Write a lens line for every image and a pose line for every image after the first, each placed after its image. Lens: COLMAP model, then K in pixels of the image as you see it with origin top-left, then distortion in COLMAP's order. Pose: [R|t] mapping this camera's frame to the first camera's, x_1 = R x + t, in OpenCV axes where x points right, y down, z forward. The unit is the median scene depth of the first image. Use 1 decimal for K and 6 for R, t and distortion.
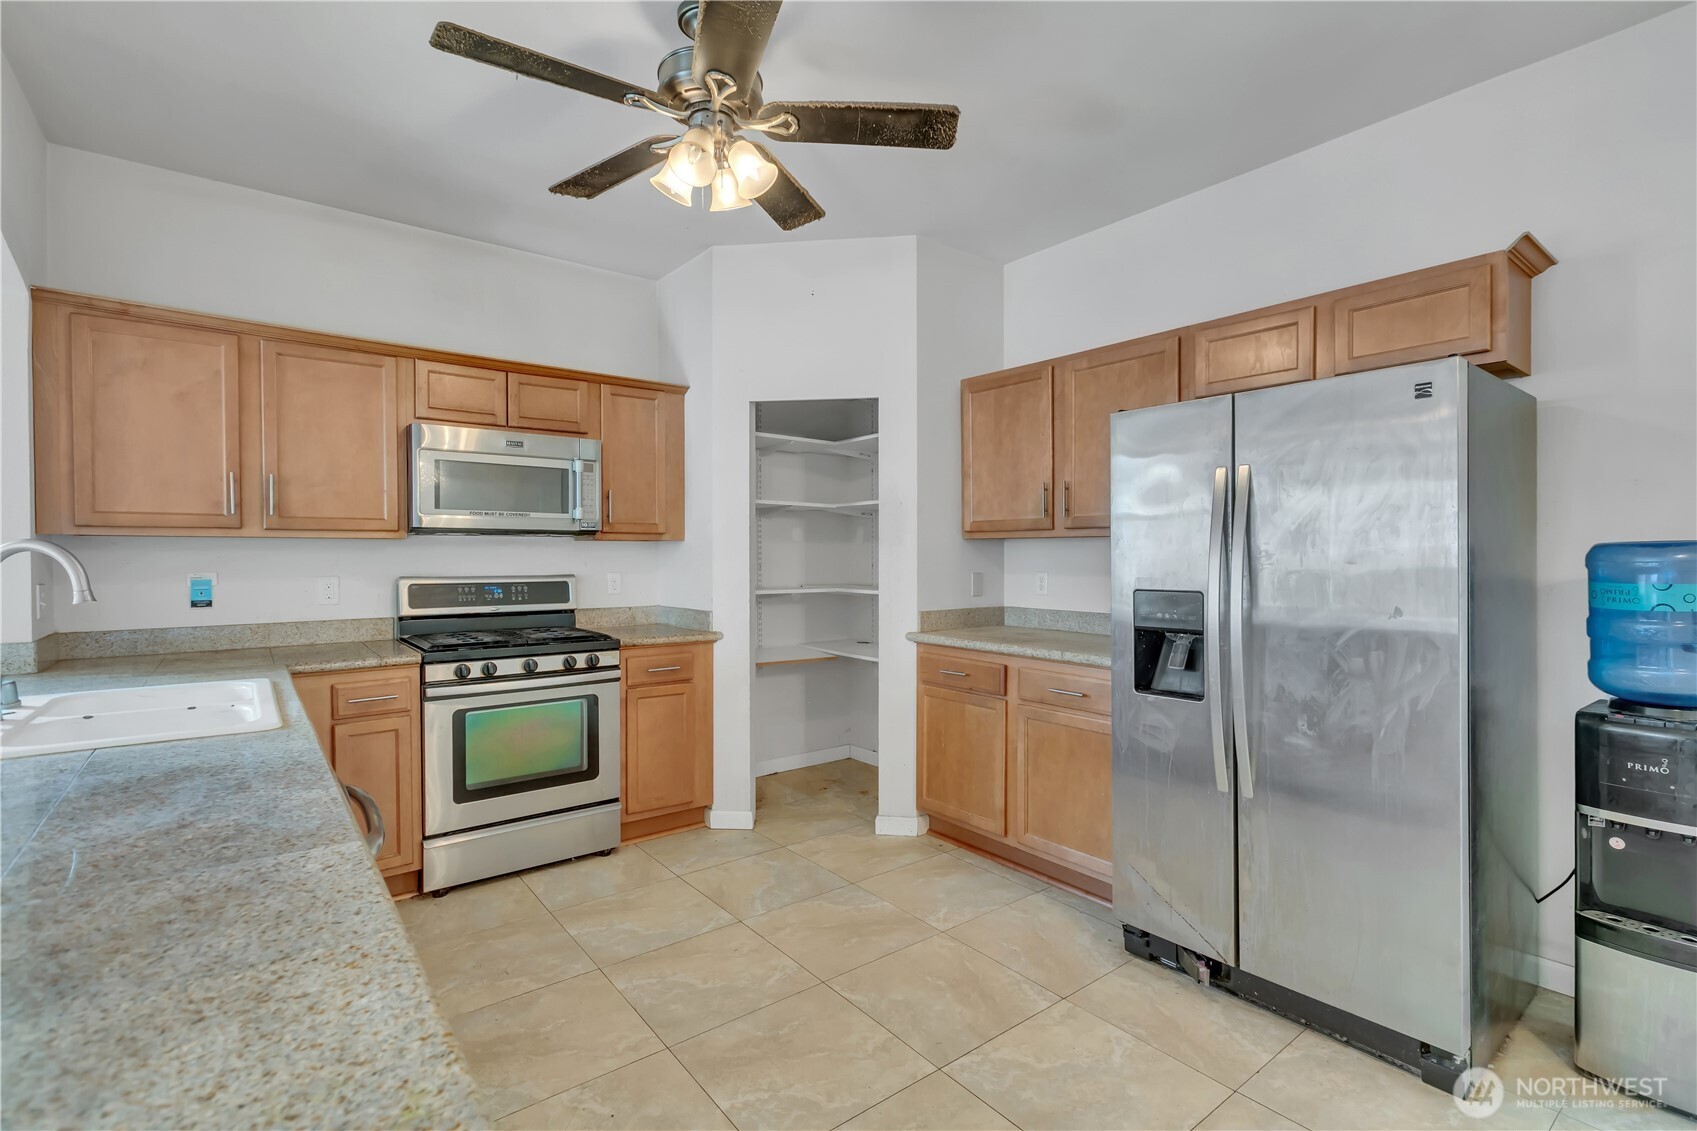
lens RADIAL K [[780.4, 0, 859.8], [0, 780.4, 568.4], [0, 0, 1]] dist [-0.001303, 0.001560]
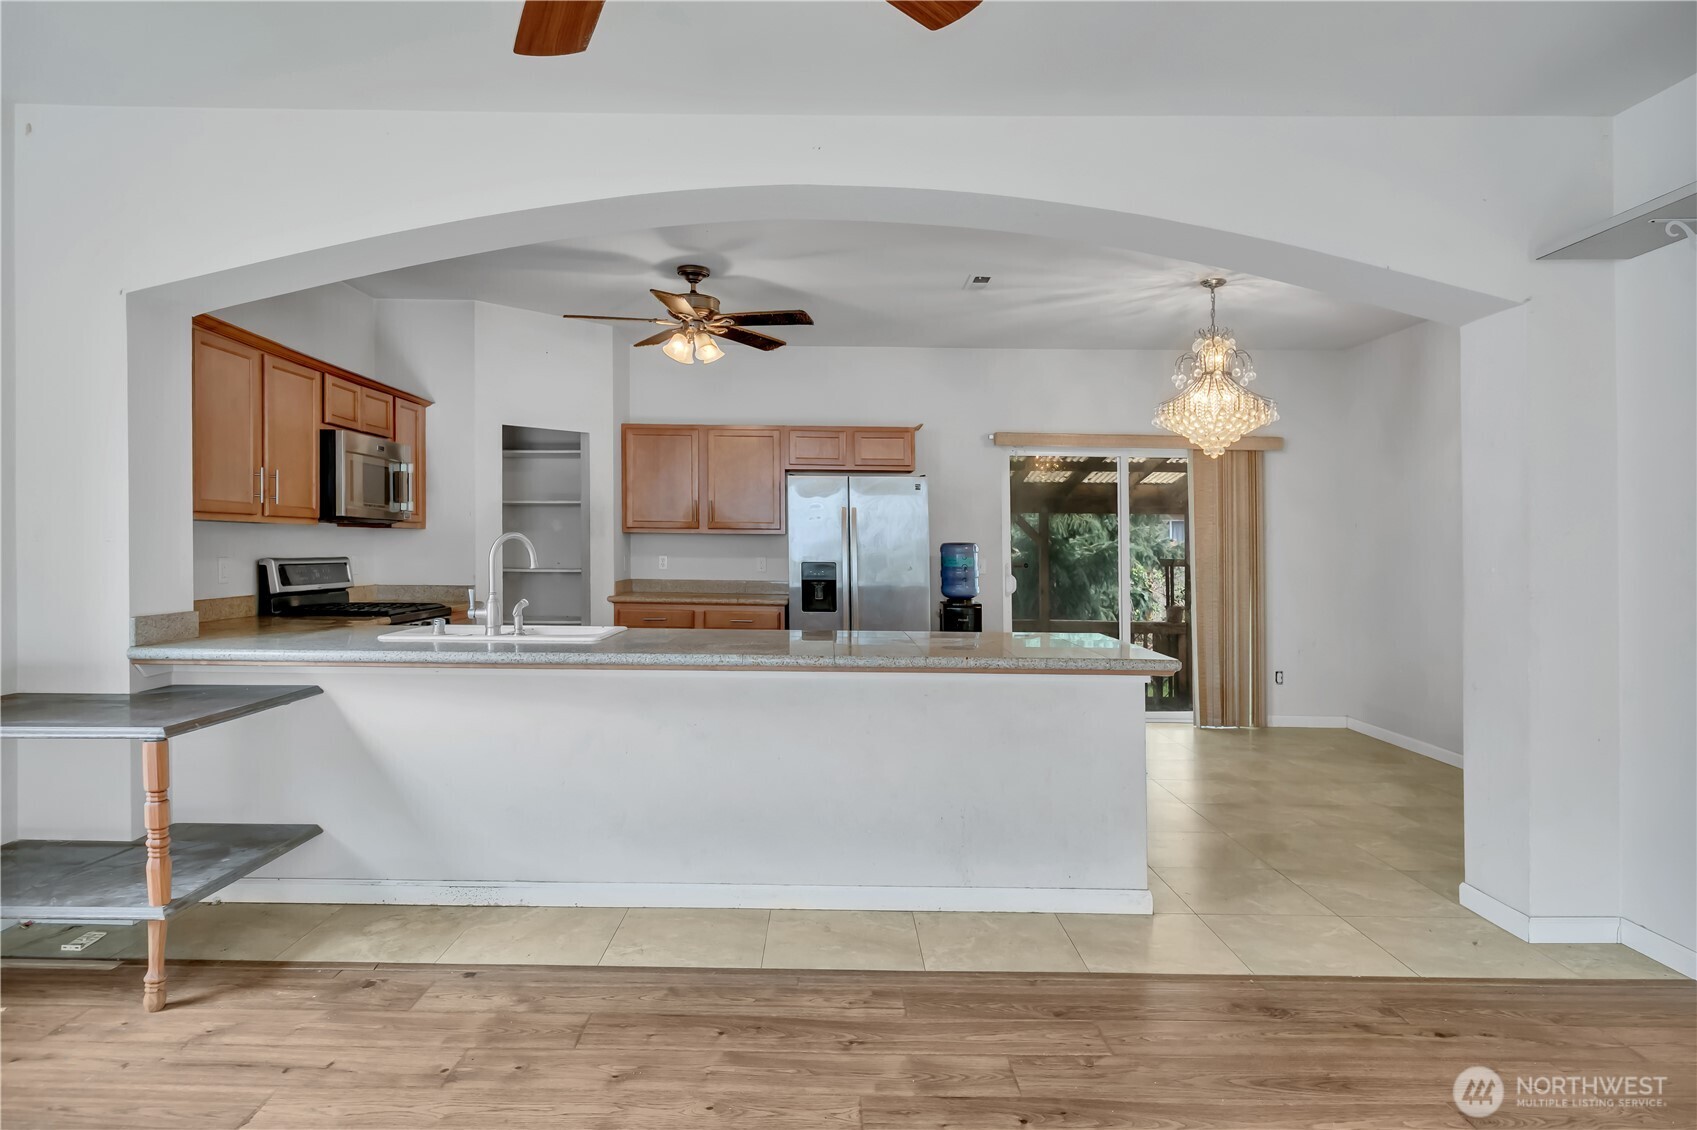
lens RADIAL K [[941.9, 0, 844.2], [0, 941.9, 550.9], [0, 0, 1]] dist [0.005749, -0.000358]
pose [[0.627464, 0.002692, 0.778641, -1.237800], [0.000849, 0.999991, -0.004141, 0.006079], [-0.778645, 0.003260, 0.627456, -0.538188]]
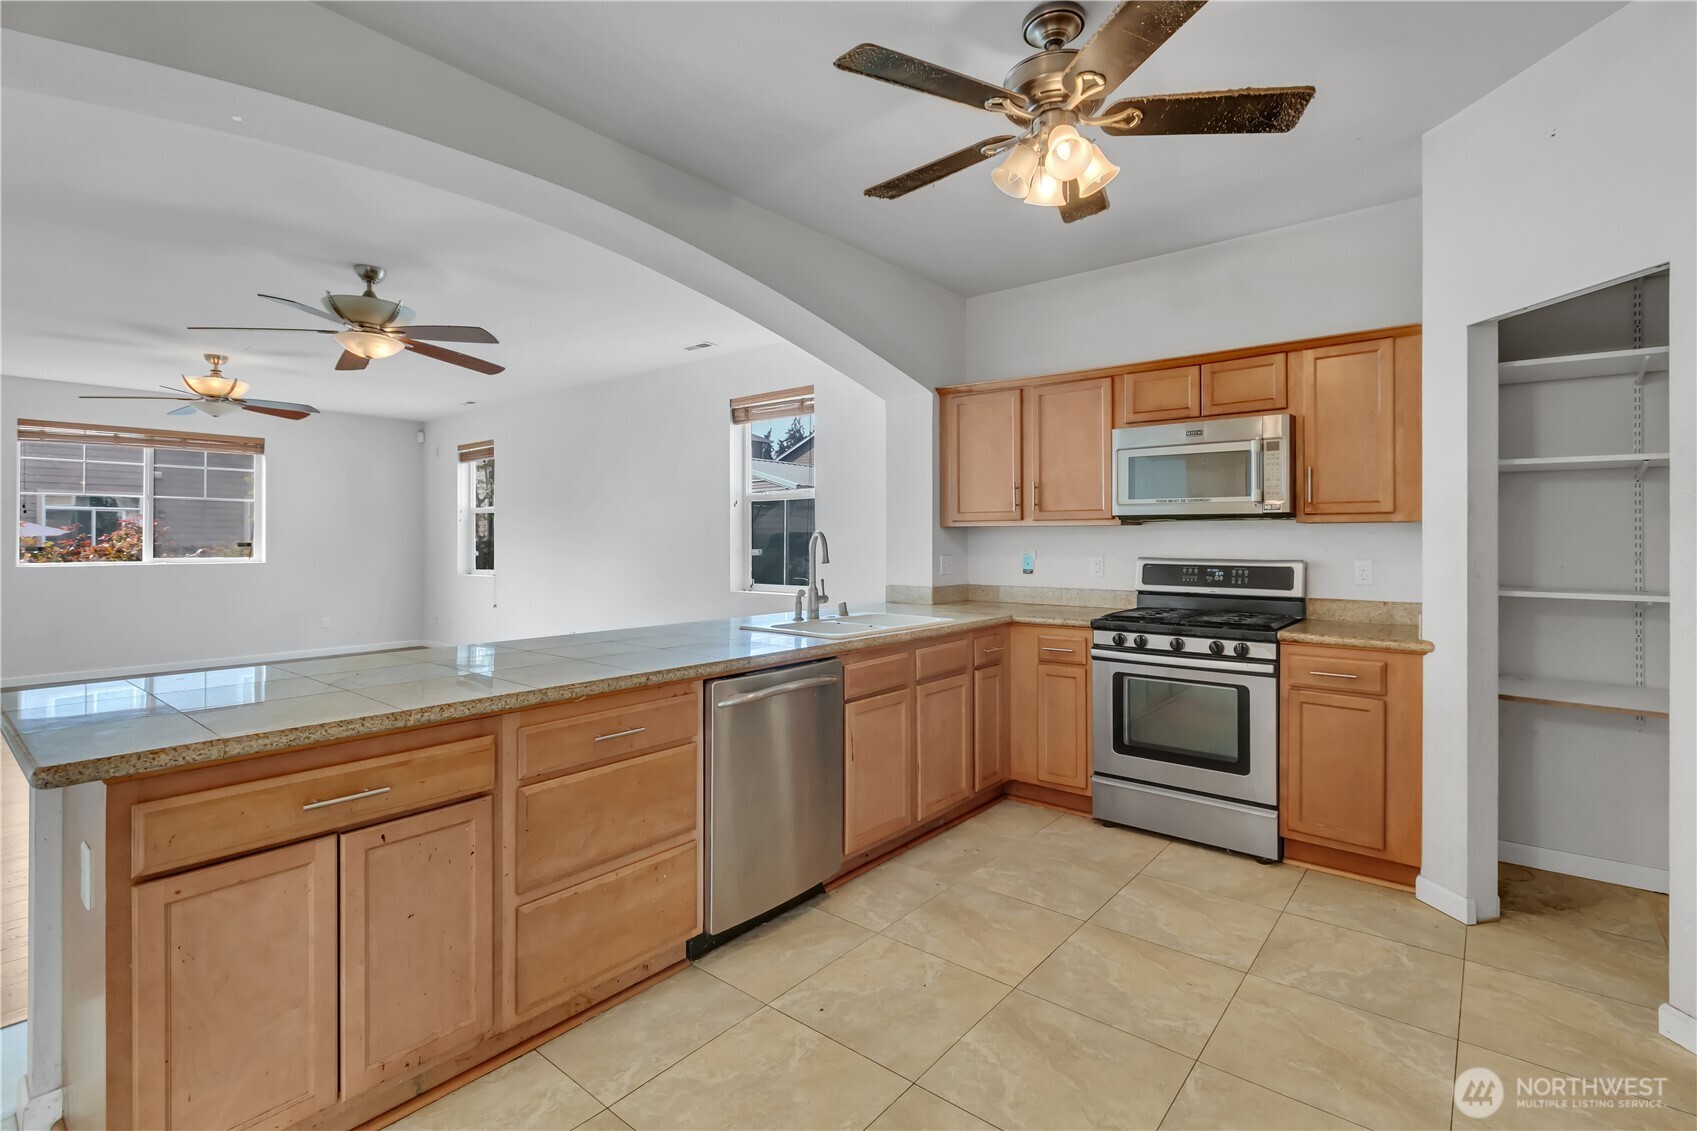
lens RADIAL K [[780.4, 0, 865.8], [0, 780.4, 539.7], [0, 0, 1]] dist [-0.001303, 0.001560]
pose [[0.222915, 0.002661, -0.974834, 0.531915], [-0.017439, 0.999847, -0.001259, -0.007868], [0.974682, 0.017281, 0.222928, 0.369574]]
